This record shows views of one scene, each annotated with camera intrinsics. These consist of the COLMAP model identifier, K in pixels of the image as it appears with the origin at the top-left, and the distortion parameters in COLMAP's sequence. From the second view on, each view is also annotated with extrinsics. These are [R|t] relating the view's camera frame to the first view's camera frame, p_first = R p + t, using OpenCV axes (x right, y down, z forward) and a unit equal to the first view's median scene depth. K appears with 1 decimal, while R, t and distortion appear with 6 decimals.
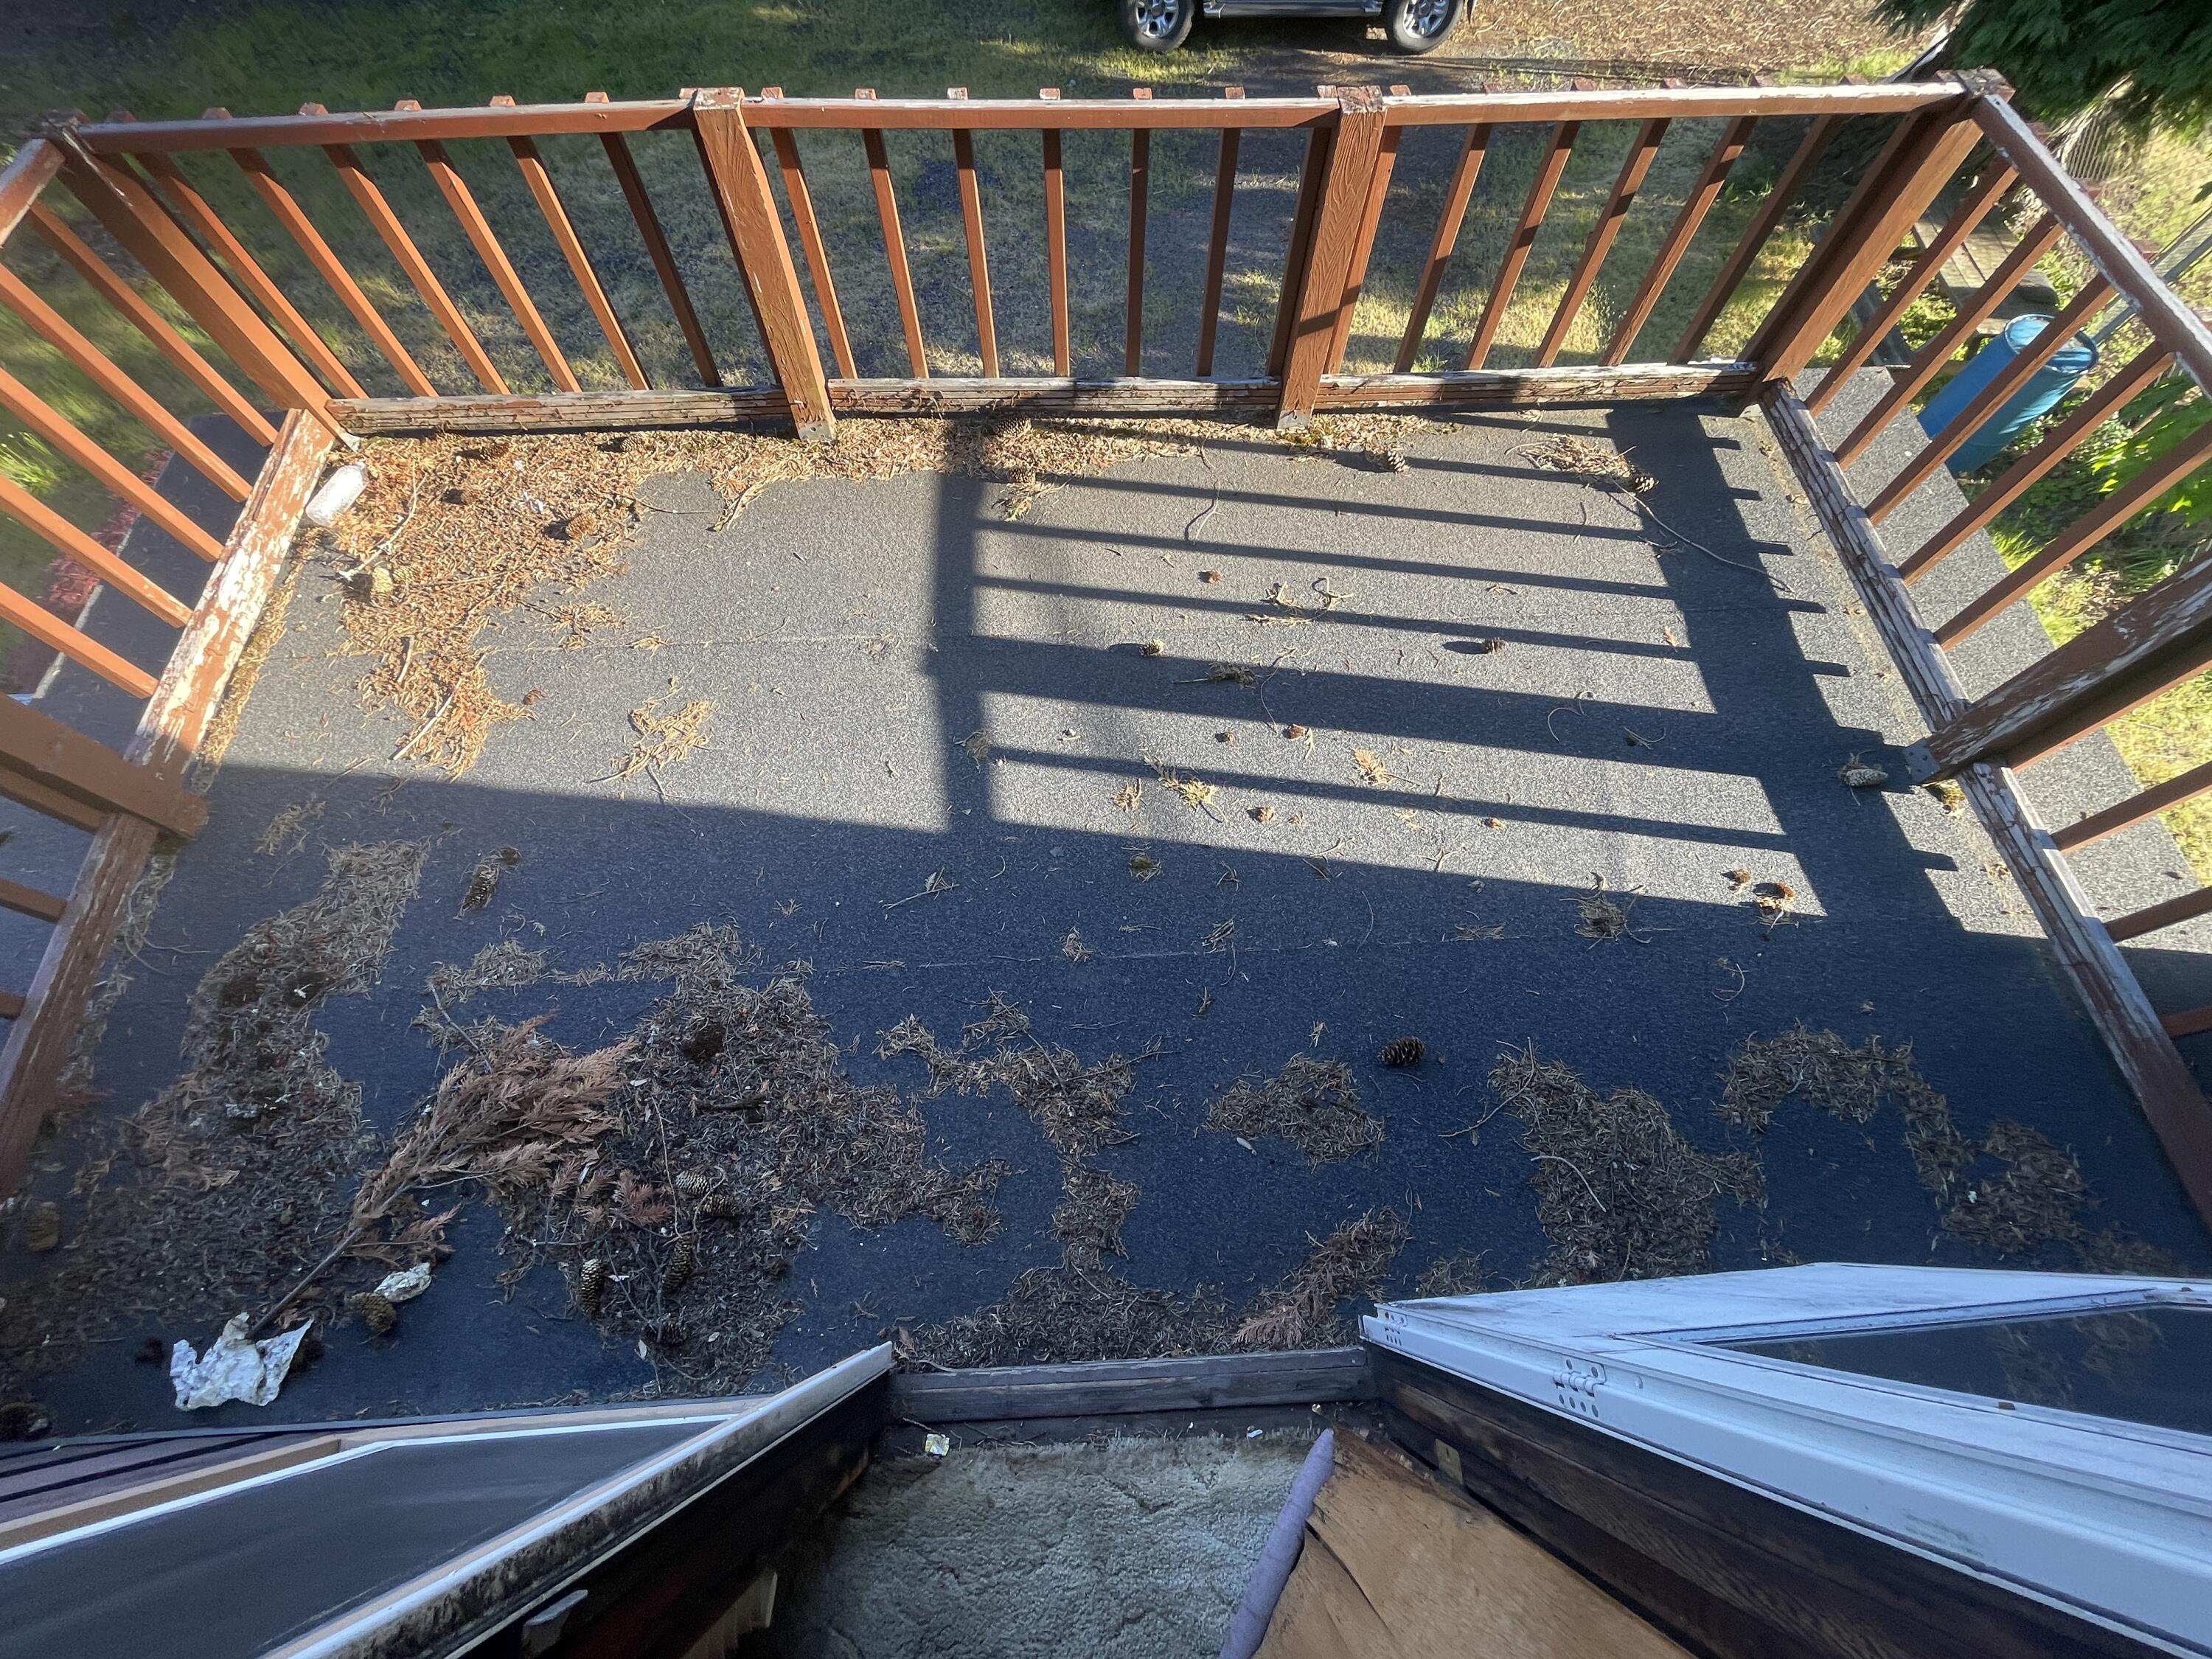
lens RADIAL K [[902.2, 0, 1095.3], [0, 902.2, 836.6], [0, 0, 1]] dist [-0.001677, 0.000782]
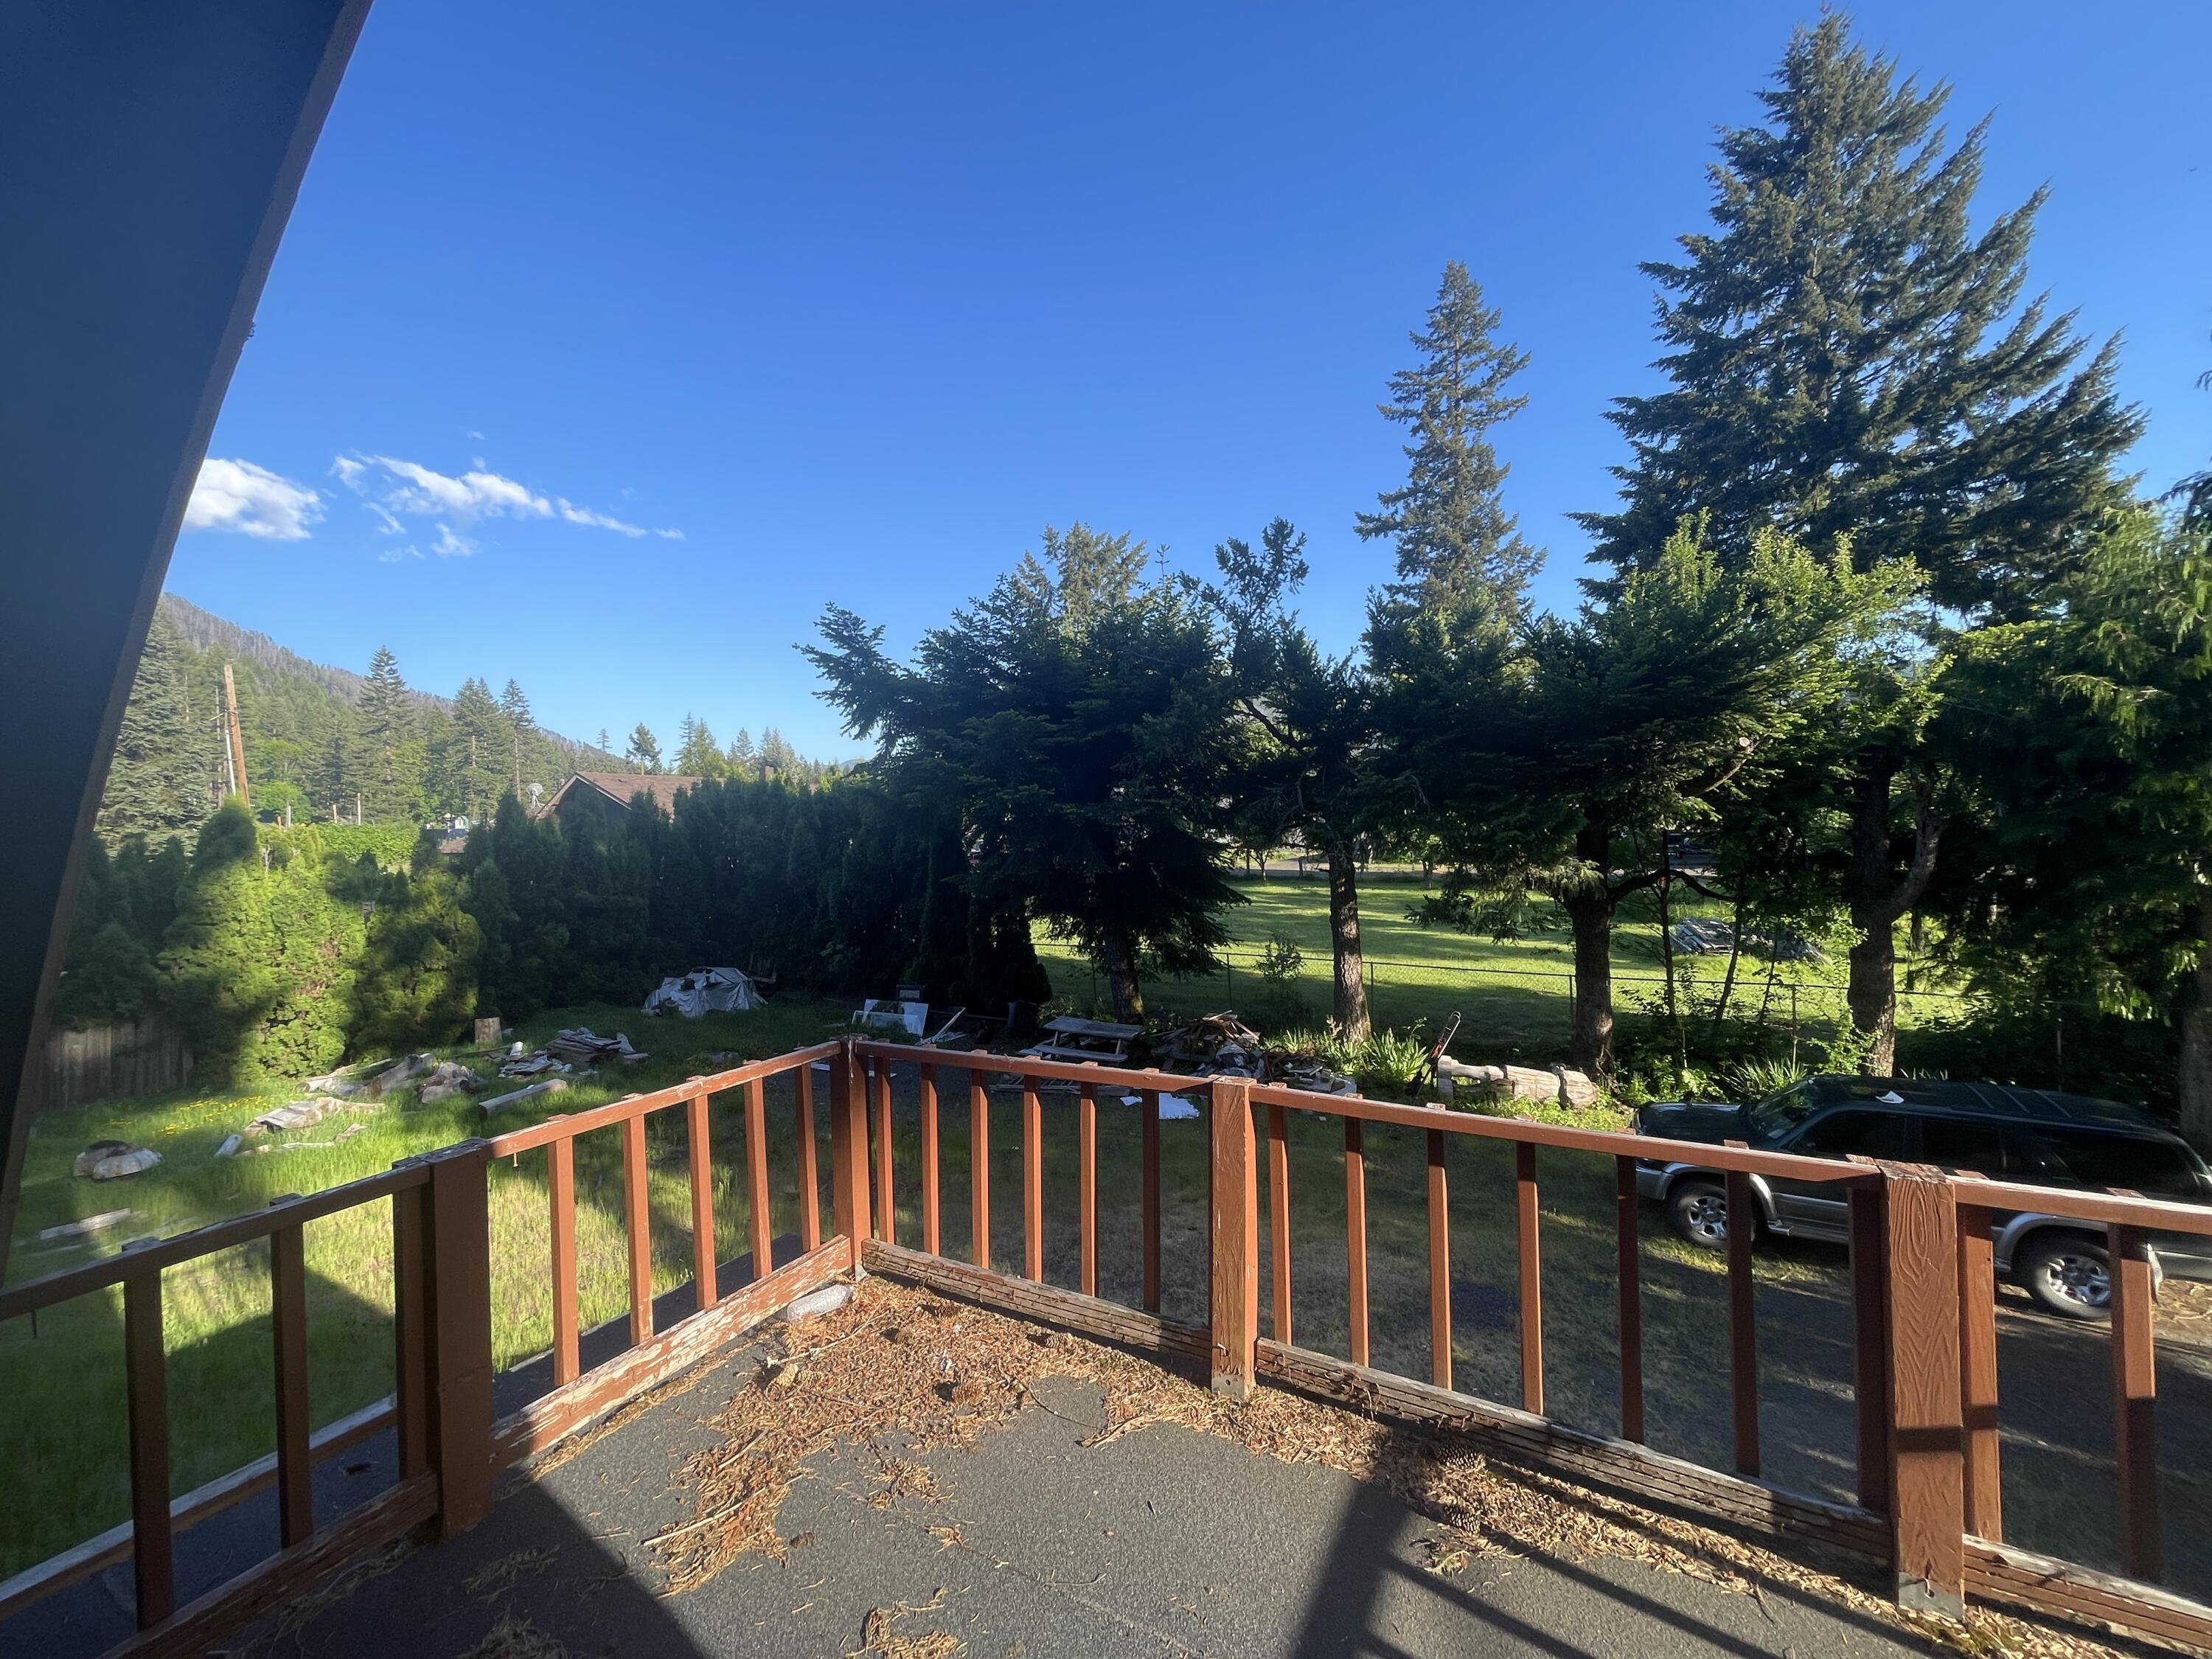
lens RADIAL K [[902.2, 0, 1095.3], [0, 902.2, 836.6], [0, 0, 1]] dist [-0.001677, 0.000782]
pose [[0.847791, -0.016973, -0.530059, 0.067525], [-0.469501, 0.440764, -0.765047, 0.066576], [0.246616, 0.897463, 0.365707, 0.138465]]
